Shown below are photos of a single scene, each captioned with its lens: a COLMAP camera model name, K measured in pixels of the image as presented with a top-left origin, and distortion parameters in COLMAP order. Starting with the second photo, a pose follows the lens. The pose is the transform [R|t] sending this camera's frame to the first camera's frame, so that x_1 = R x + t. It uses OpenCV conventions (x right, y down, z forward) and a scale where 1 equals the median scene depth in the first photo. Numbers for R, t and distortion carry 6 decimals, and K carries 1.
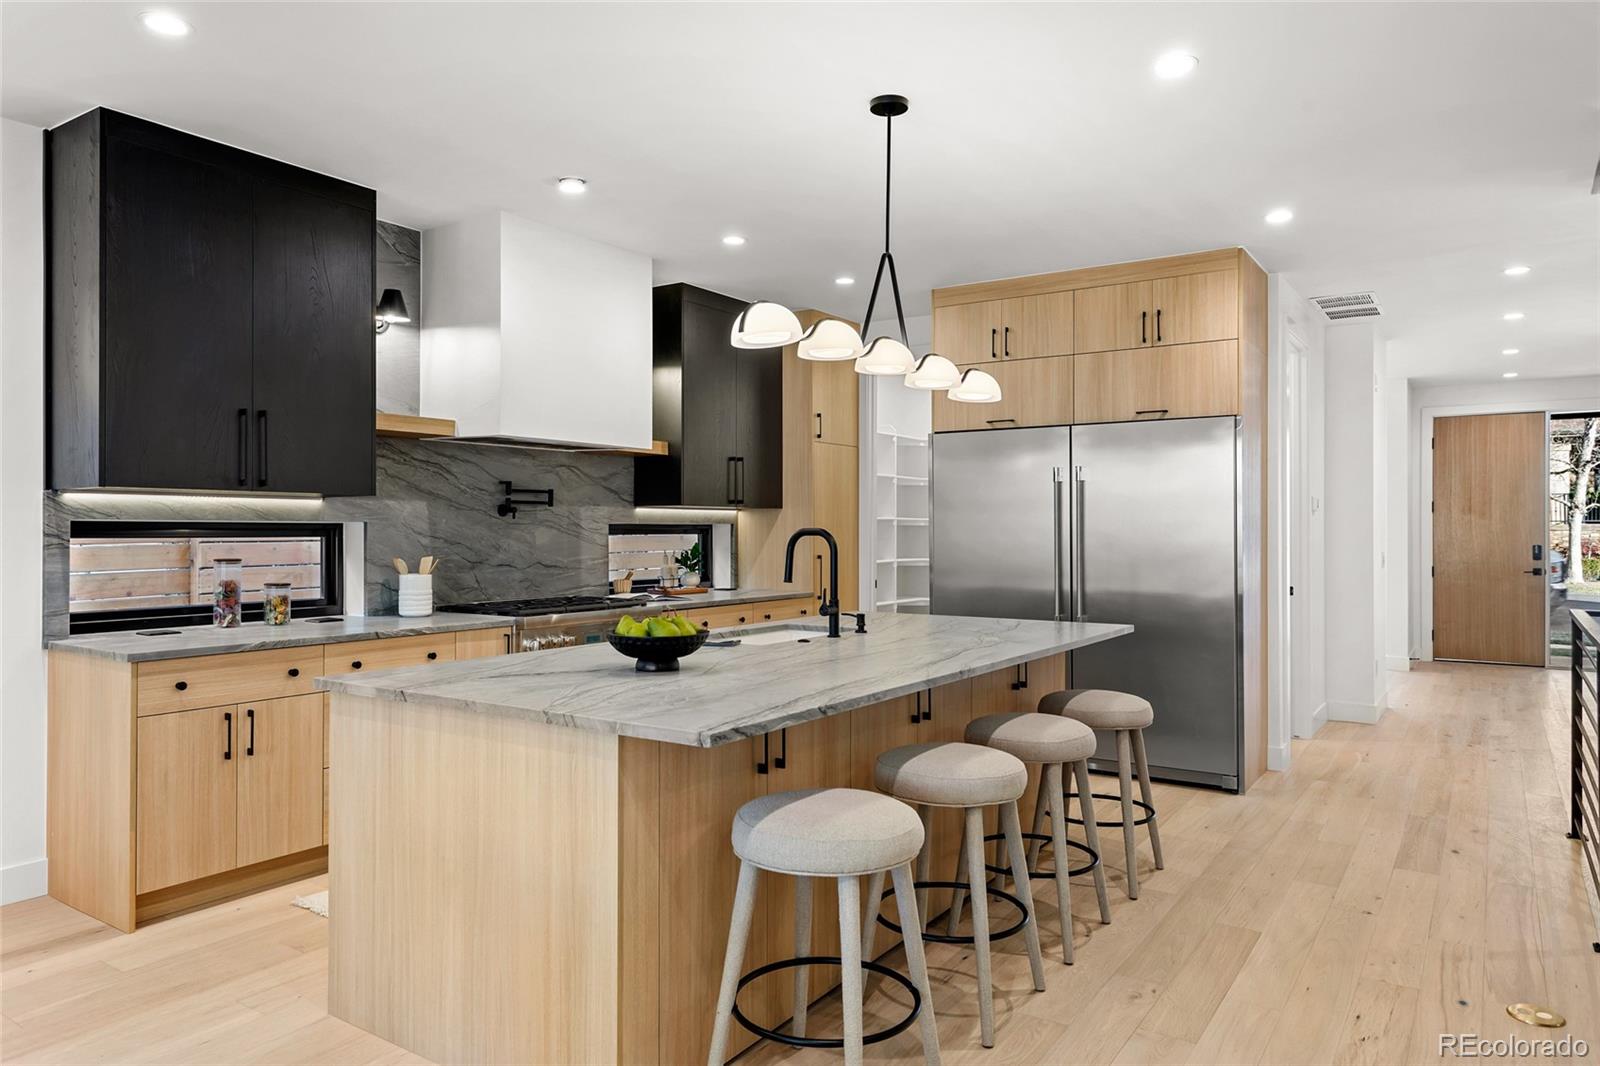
lens RADIAL K [[1047.9, 0, 788.9], [0, 1047.9, 534.9], [0, 0, 1]] dist [0.009029, 0.002020]
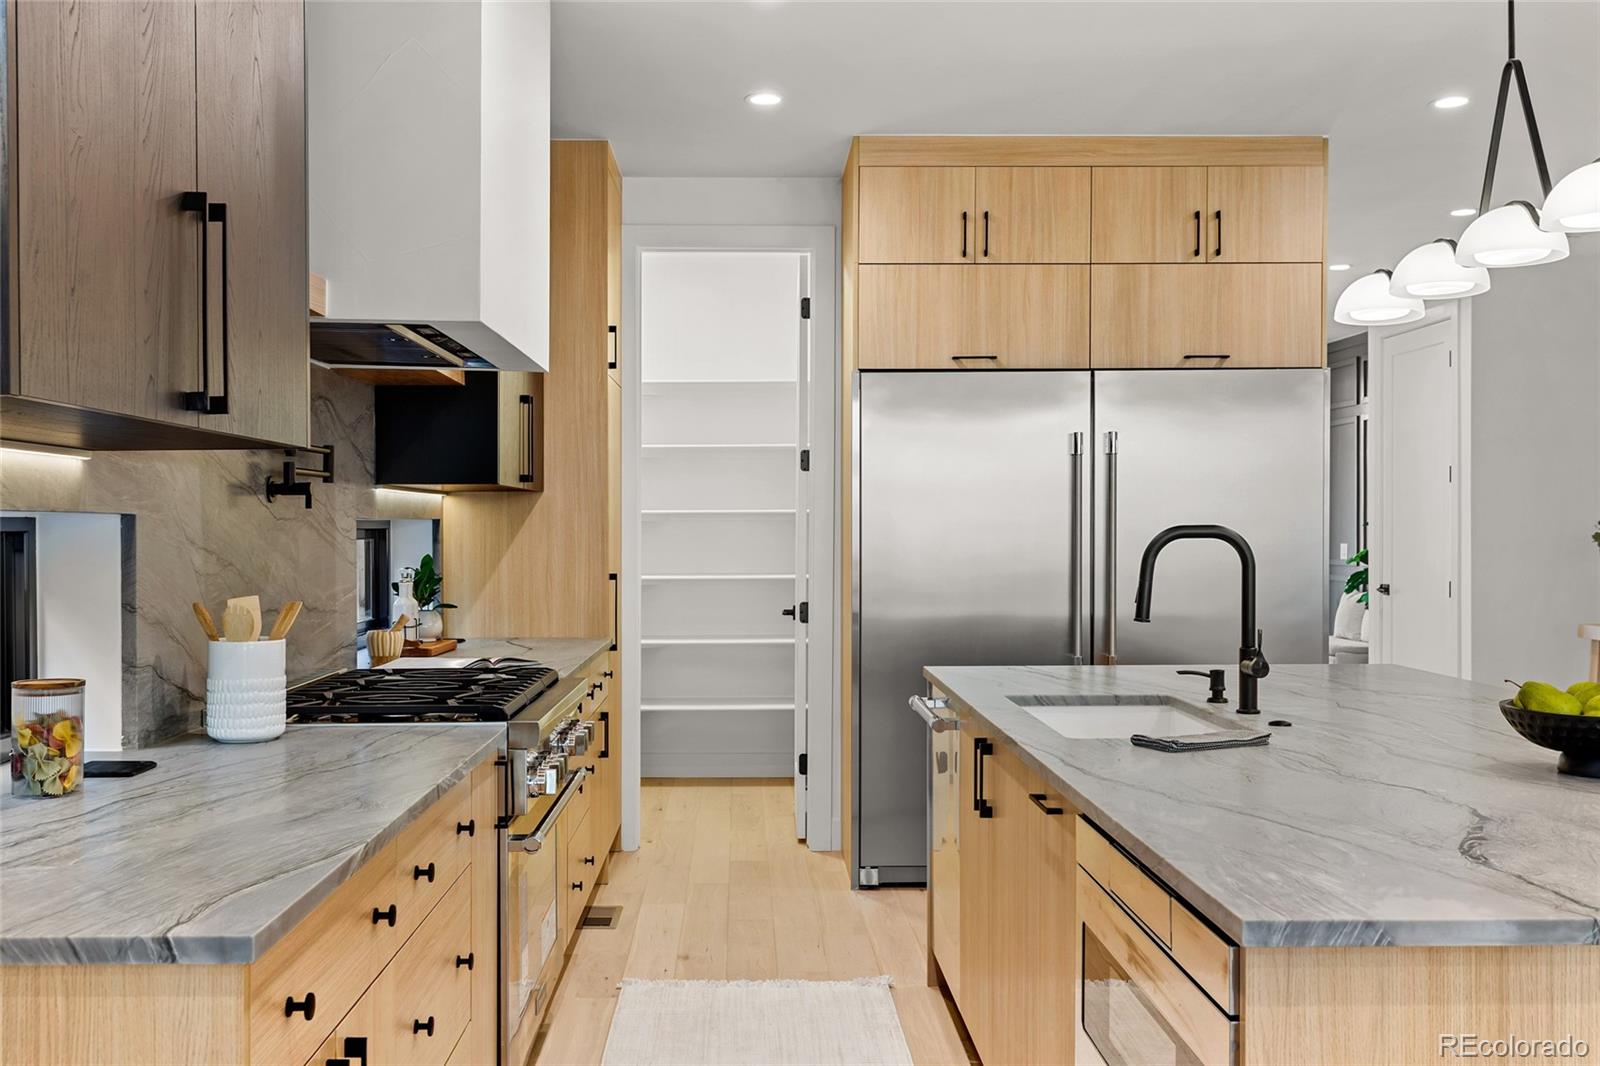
lens RADIAL K [[1529.0, 0, 797.4], [0, 1529.0, 534.5], [0, 0, 1]] dist [0.025464, 0.000000]
pose [[0.818221, -0.007344, 0.574857, -0.440590], [0.008600, 0.999963, 0.000533, -0.002216], [-0.574839, 0.004507, 0.818254, 0.312119]]
